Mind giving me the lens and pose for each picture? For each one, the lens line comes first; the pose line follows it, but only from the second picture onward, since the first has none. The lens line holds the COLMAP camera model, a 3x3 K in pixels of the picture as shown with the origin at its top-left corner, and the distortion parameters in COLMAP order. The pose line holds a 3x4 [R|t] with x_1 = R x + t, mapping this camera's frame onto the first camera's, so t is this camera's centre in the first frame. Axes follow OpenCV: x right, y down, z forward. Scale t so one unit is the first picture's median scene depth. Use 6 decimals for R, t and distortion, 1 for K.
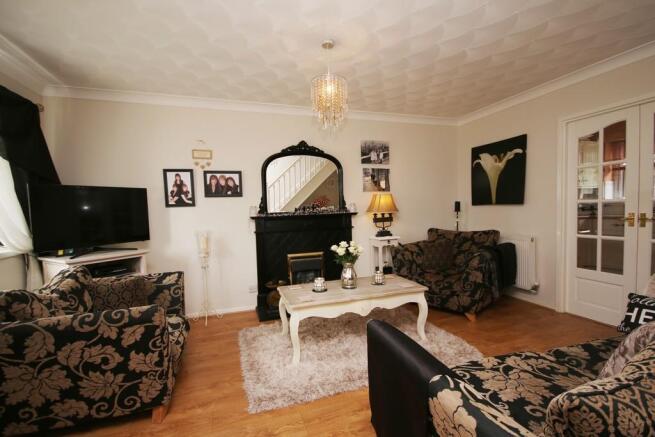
lens RADIAL K [[300.8, 0, 326.2], [0, 300.8, 219.8], [0, 0, 1]] dist [-0.005631, -0.001105]
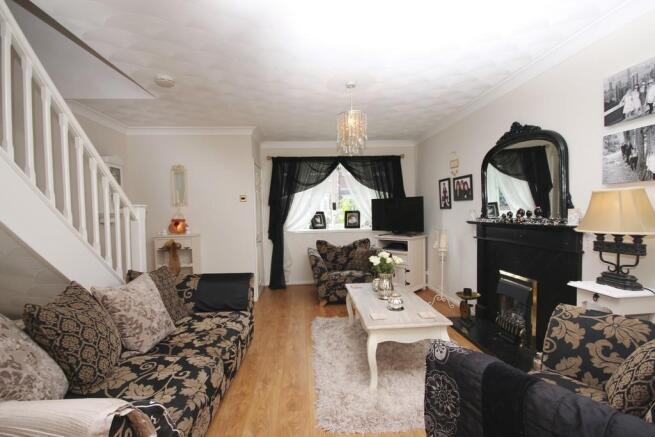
lens RADIAL K [[300.8, 0, 325.6], [0, 300.8, 216.1], [0, 0, 1]] dist [-0.005631, -0.001105]
pose [[-0.247559, 0.054583, -0.967334, 0.717172], [-0.006679, 0.998292, 0.058040, -0.069591], [0.968850, 0.020829, -0.246771, 0.697632]]
